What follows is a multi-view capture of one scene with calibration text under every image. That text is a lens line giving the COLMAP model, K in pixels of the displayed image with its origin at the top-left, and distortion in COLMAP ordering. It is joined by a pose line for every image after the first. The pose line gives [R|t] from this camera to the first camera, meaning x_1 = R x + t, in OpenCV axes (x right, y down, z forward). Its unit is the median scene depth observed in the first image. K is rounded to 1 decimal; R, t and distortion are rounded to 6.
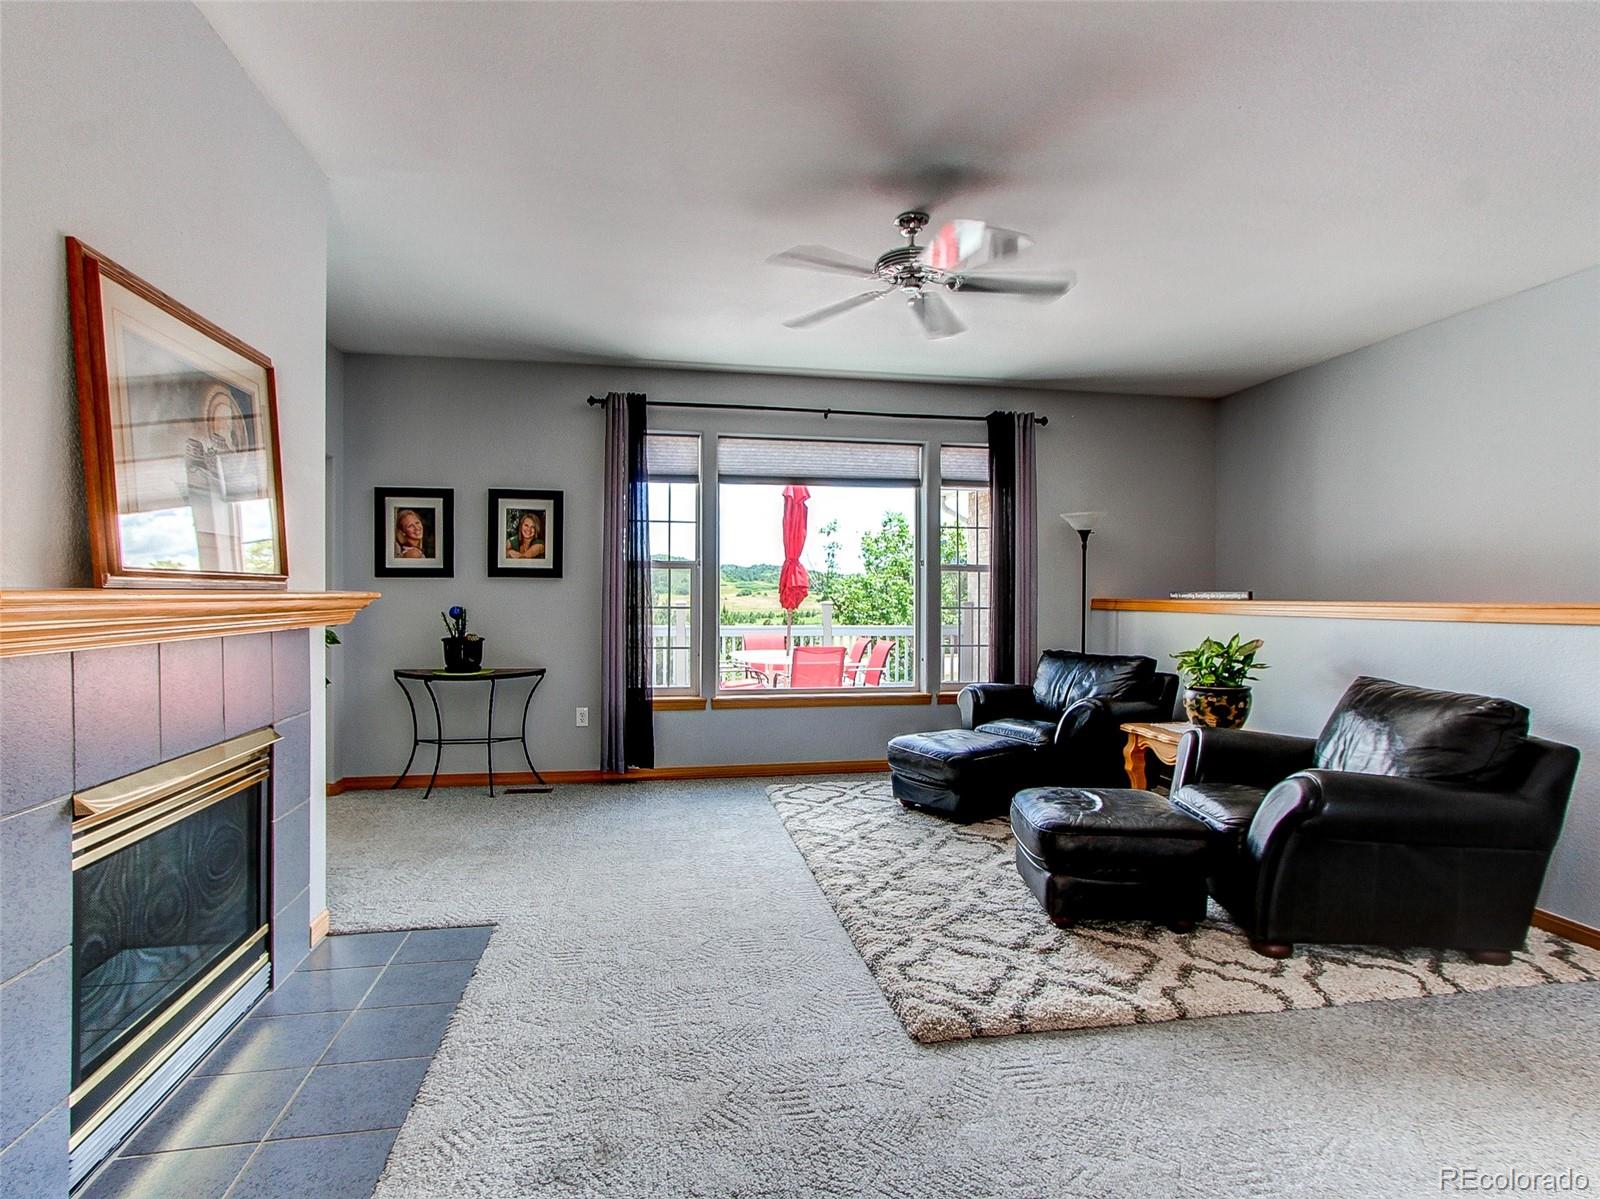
lens RADIAL K [[841.6, 0, 800.9], [0, 841.6, 597.5], [0, 0, 1]] dist [-0.006029, 0.000146]
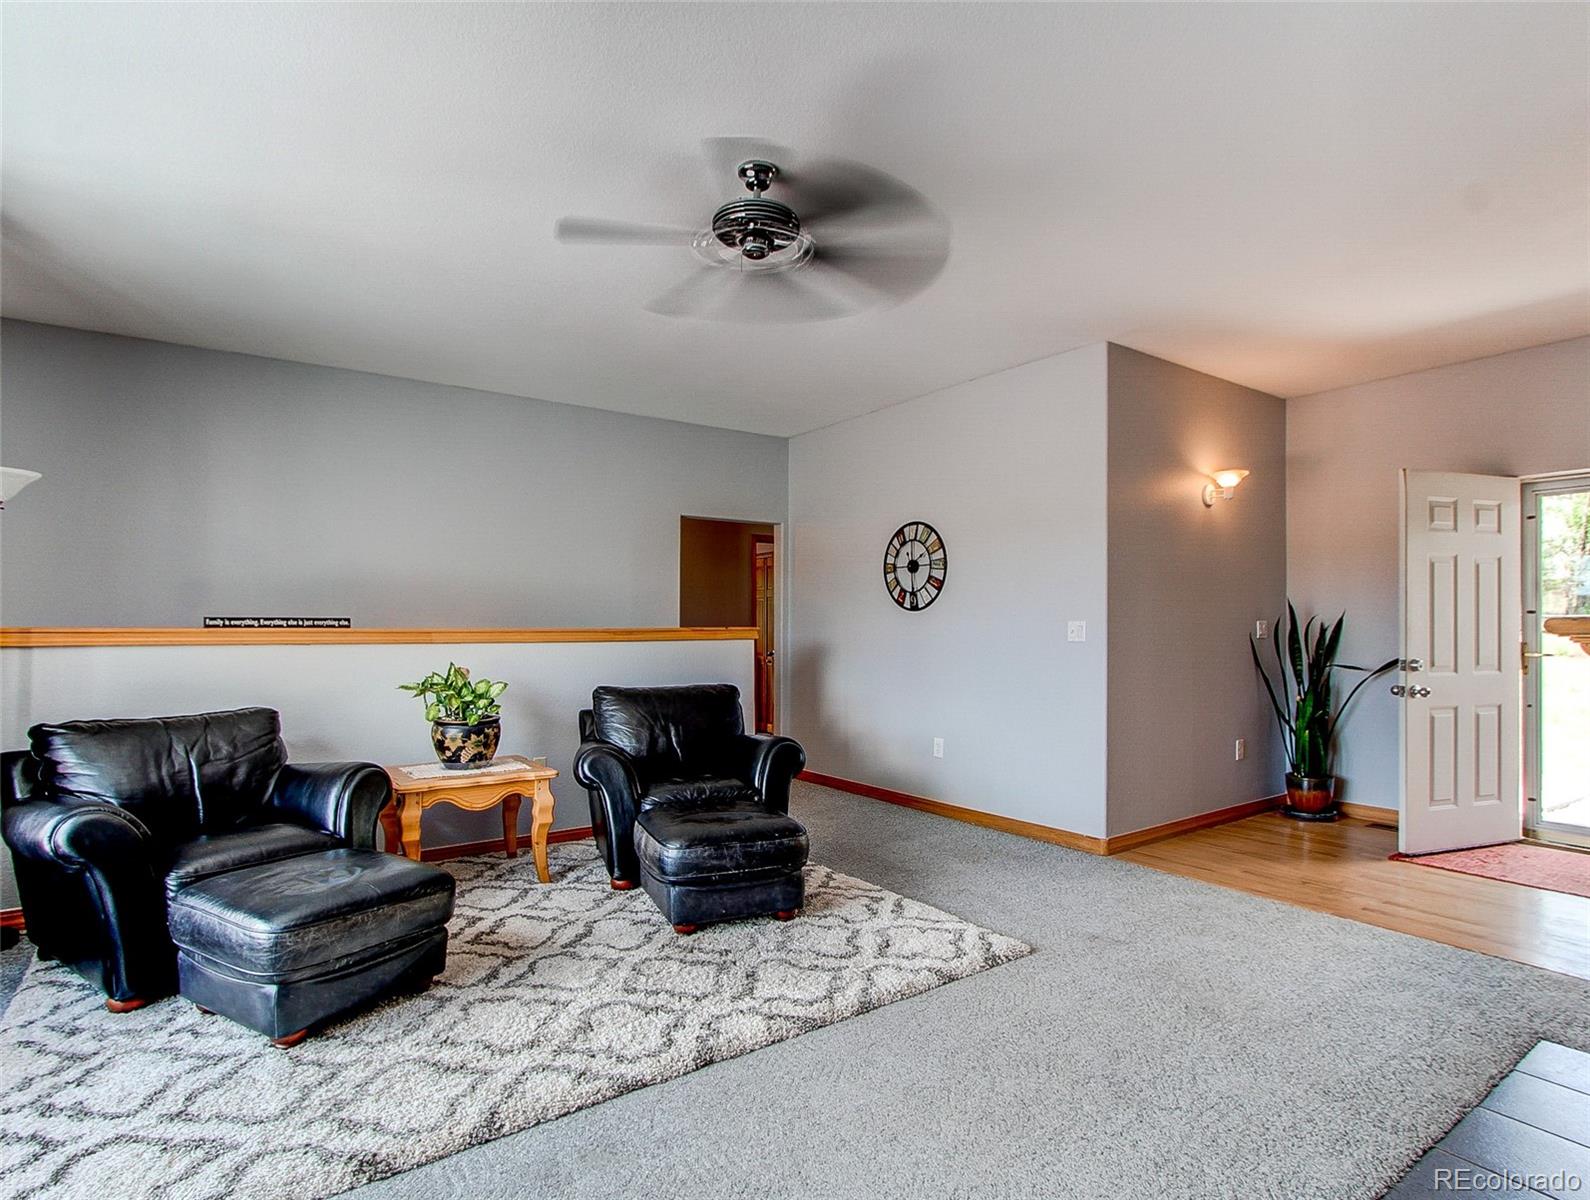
lens RADIAL K [[840.7, 0, 795.1], [0, 840.7, 606.6], [0, 0, 1]] dist [-0.006425, -0.001030]
pose [[-0.410624, 0.004528, 0.911794, -0.409930], [0.003362, 0.999988, -0.003452, -0.010242], [-0.911799, 0.001648, -0.410634, 0.831763]]
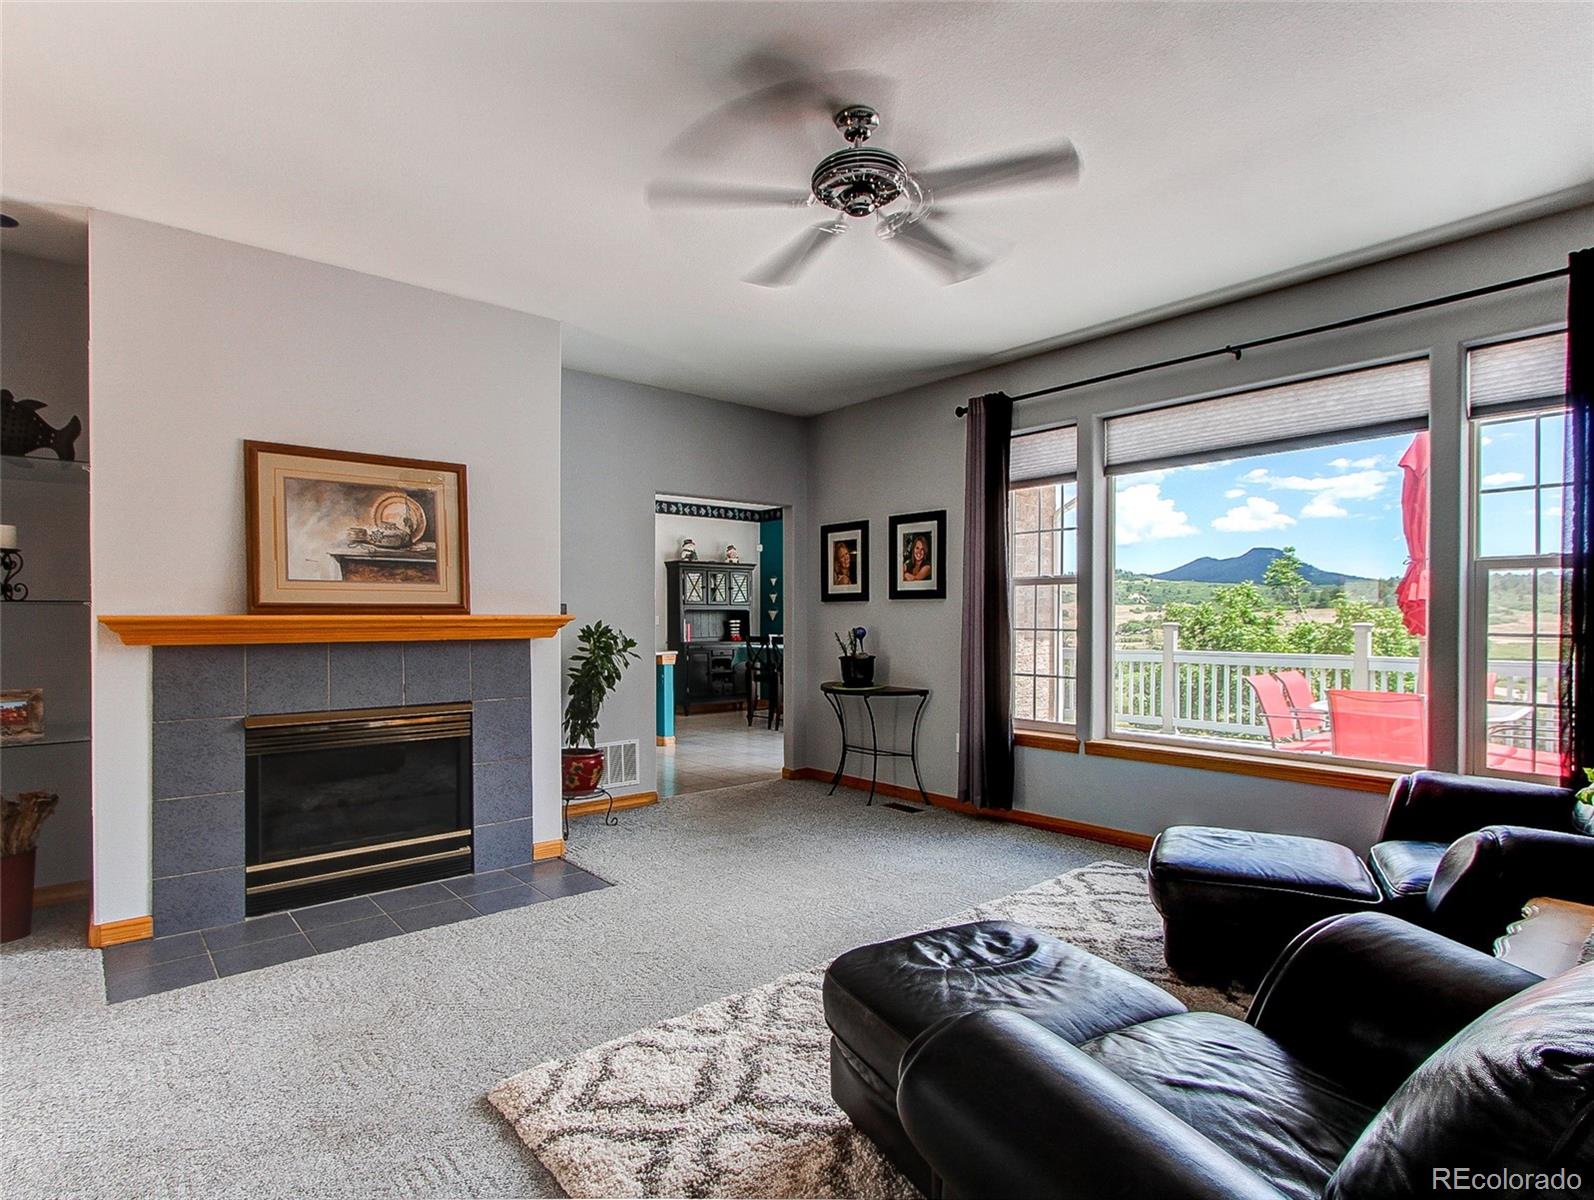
lens RADIAL K [[842.8, 0, 794.2], [0, 842.8, 616.6], [0, 0, 1]] dist [-0.006425, -0.001030]
pose [[0.496011, -0.006079, -0.868295, 0.488507], [0.003341, 0.999981, -0.005093, 0.002215], [0.868310, -0.000375, 0.496022, 0.363727]]
